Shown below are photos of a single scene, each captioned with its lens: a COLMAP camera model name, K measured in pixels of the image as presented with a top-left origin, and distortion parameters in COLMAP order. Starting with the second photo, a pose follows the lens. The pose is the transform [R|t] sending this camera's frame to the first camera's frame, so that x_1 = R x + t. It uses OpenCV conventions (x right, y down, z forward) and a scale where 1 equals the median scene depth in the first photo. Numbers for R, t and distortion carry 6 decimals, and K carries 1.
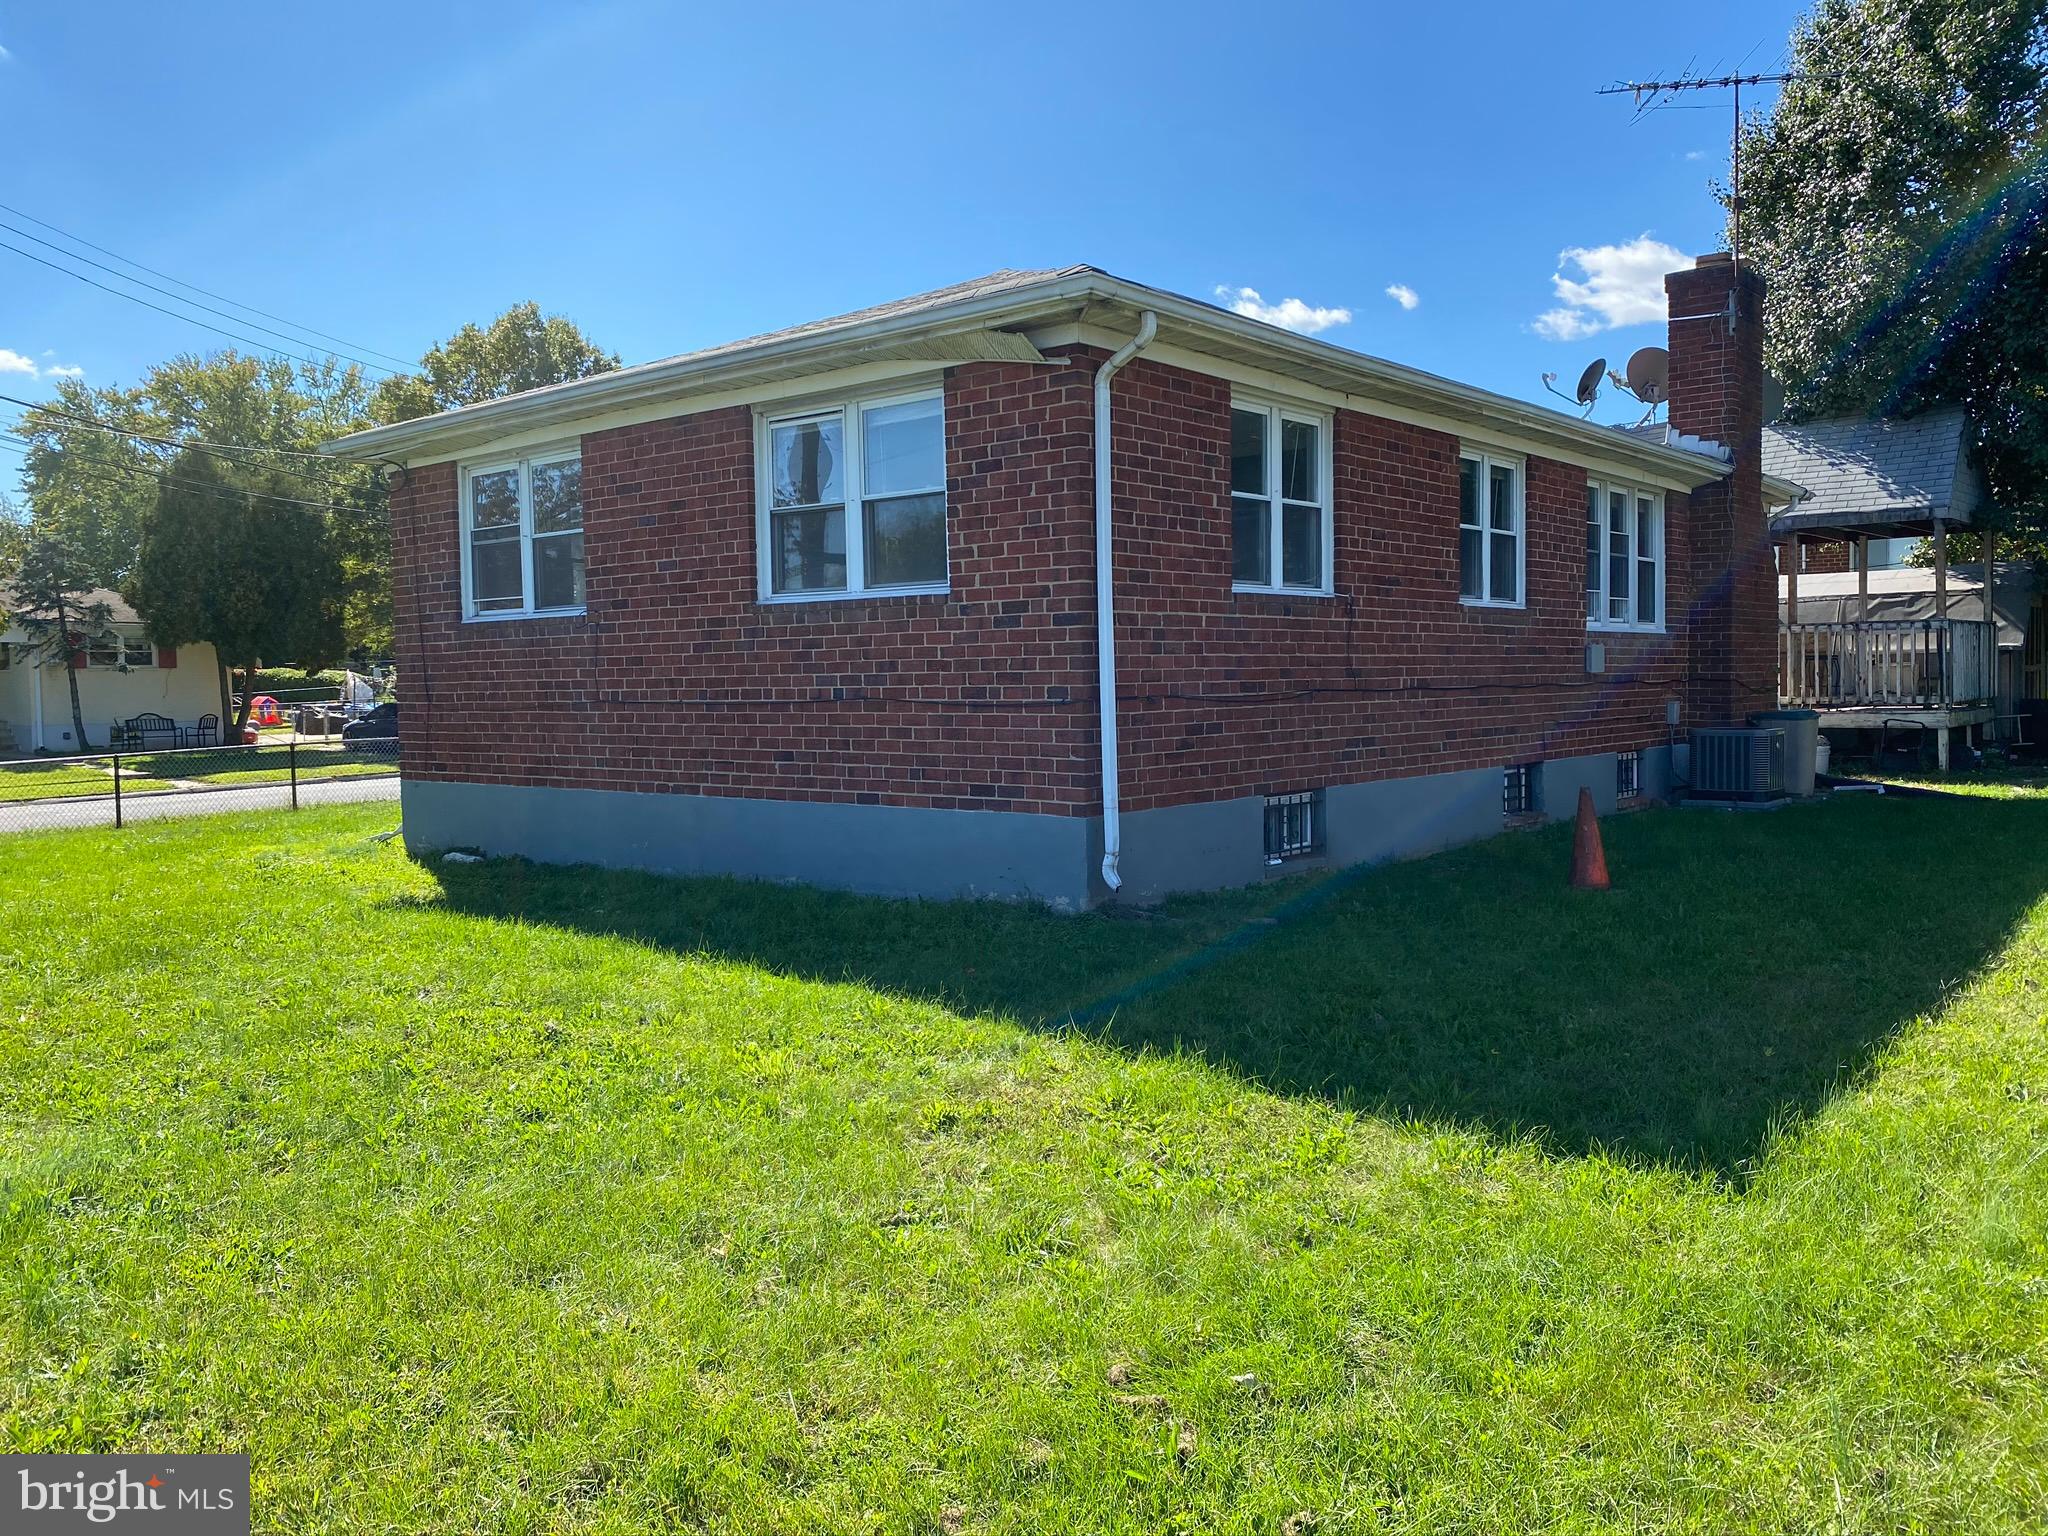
lens RADIAL K [[1570.6, 0, 1035.1], [0, 1570.6, 766.3], [0, 0, 1]] dist [0.042642, -0.058329]
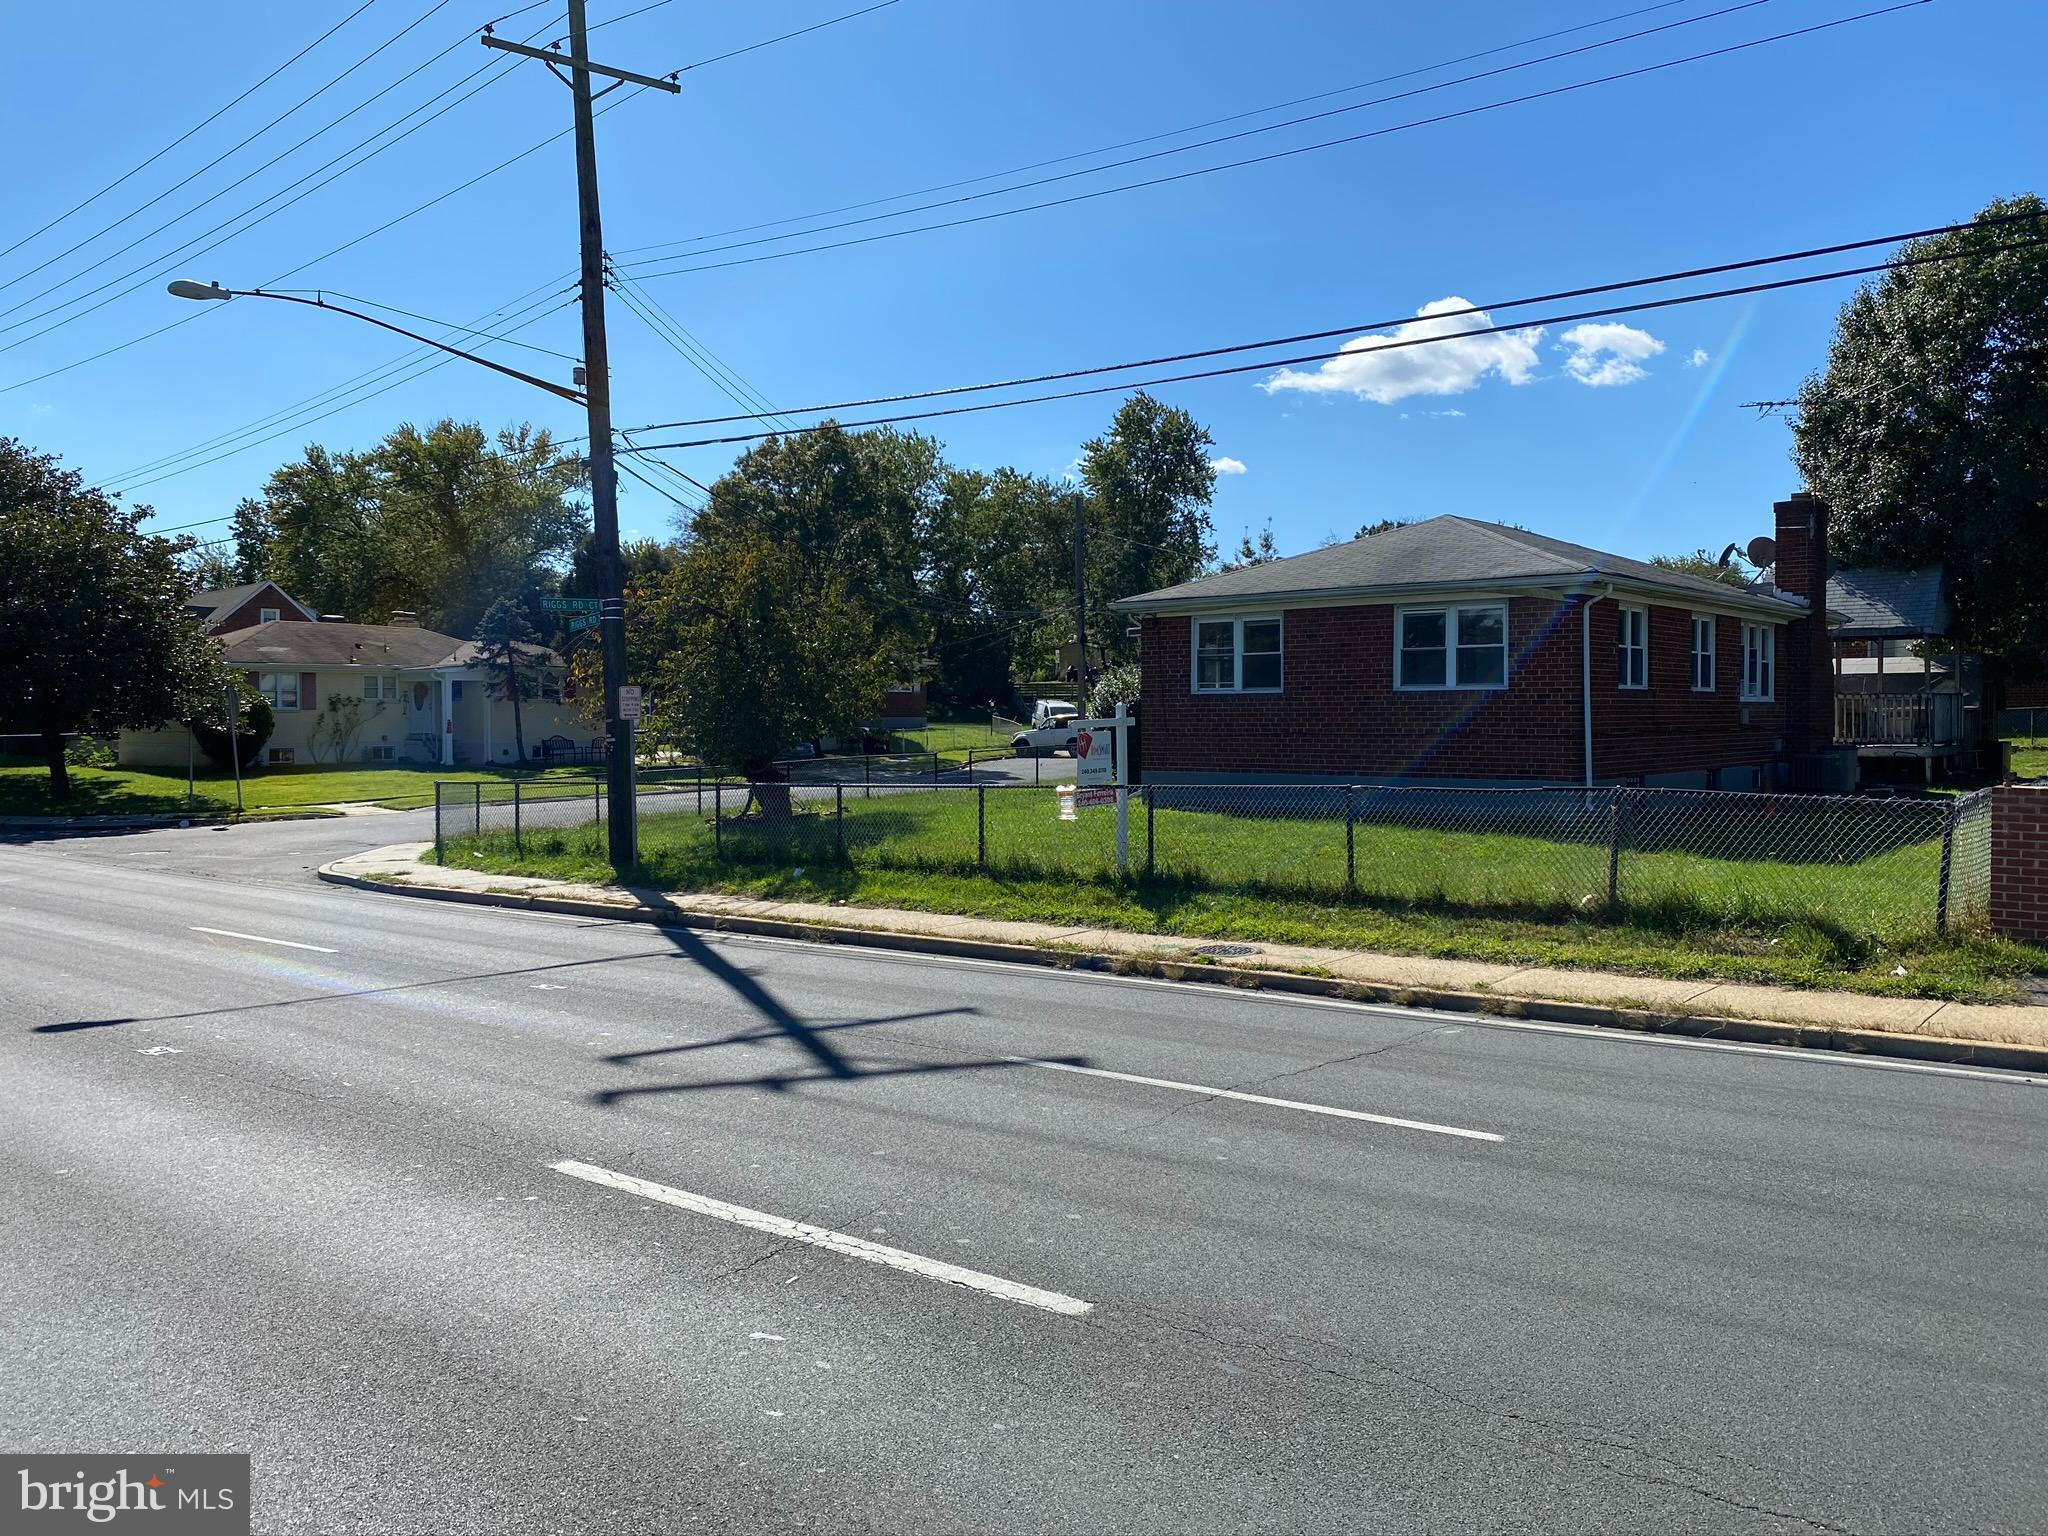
lens RADIAL K [[1570.6, 0, 1039.0], [0, 1570.6, 770.9], [0, 0, 1]] dist [0.042642, -0.058329]
pose [[0.999934, 0.011397, 0.001659, -0.690302], [-0.011366, 0.999786, -0.017311, 0.056148], [-0.001856, 0.017291, 0.999849, -1.251442]]
